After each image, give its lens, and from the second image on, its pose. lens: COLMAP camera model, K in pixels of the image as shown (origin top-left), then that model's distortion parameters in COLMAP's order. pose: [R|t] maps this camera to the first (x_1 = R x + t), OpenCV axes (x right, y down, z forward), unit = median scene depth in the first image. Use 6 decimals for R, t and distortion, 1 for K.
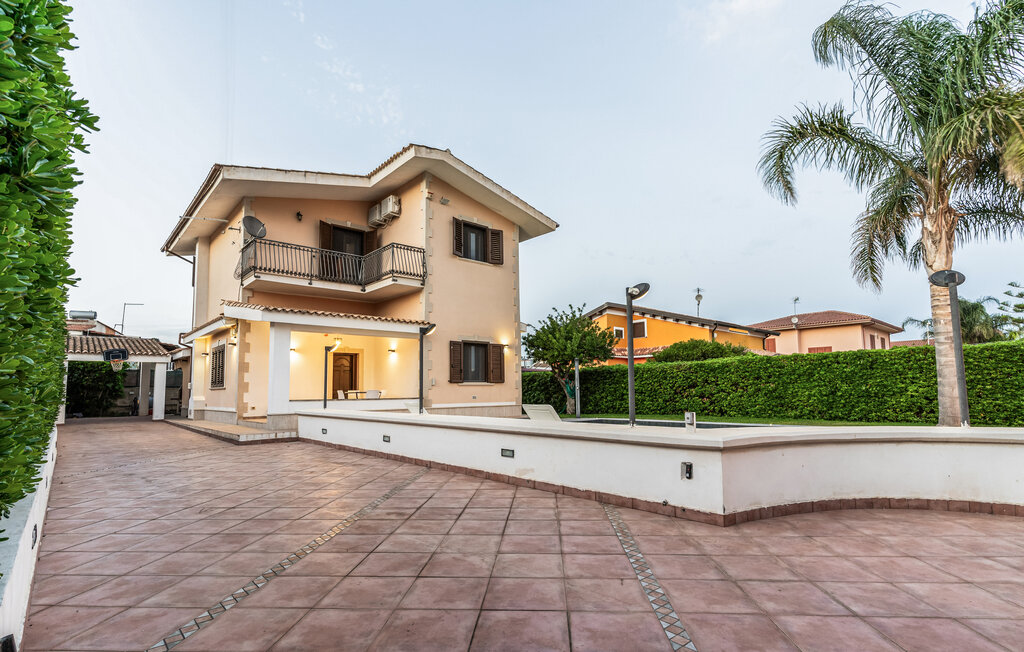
lens RADIAL K [[548.1, 0, 515.6], [0, 548.1, 337.8], [0, 0, 1]] dist [0.000838, -0.000354]
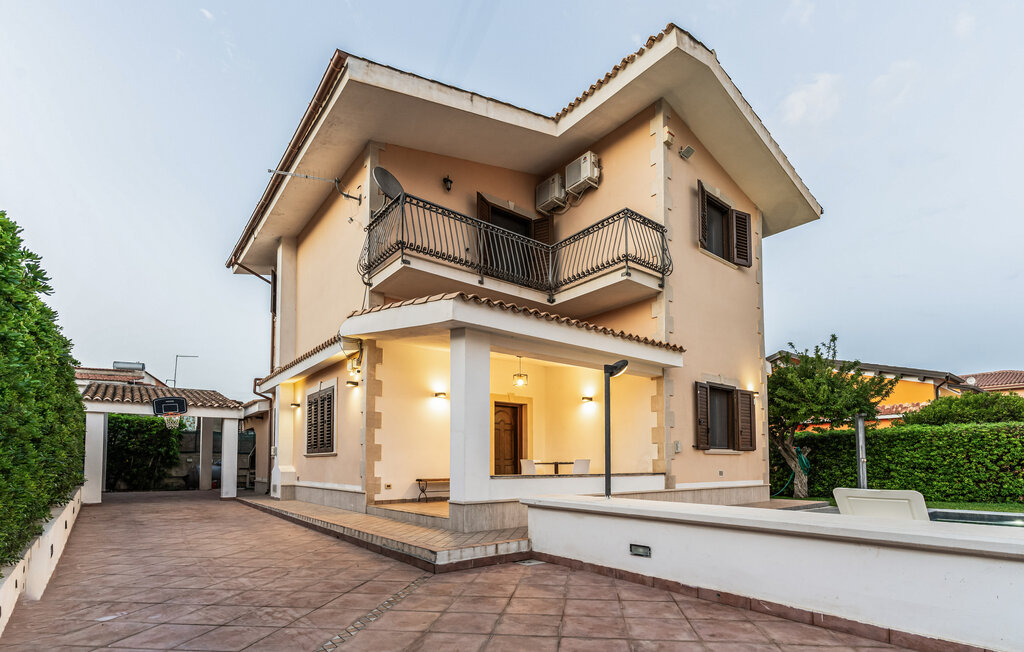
lens RADIAL K [[523.8, 0, 510.6], [0, 523.8, 435.9], [0, 0, 1]] dist [0.001160, 0.000340]
pose [[0.998801, 0.009282, -0.048059, -0.282338], [-0.007131, 0.998973, 0.044749, 0.039673], [0.048425, -0.044352, 0.997842, 0.378650]]
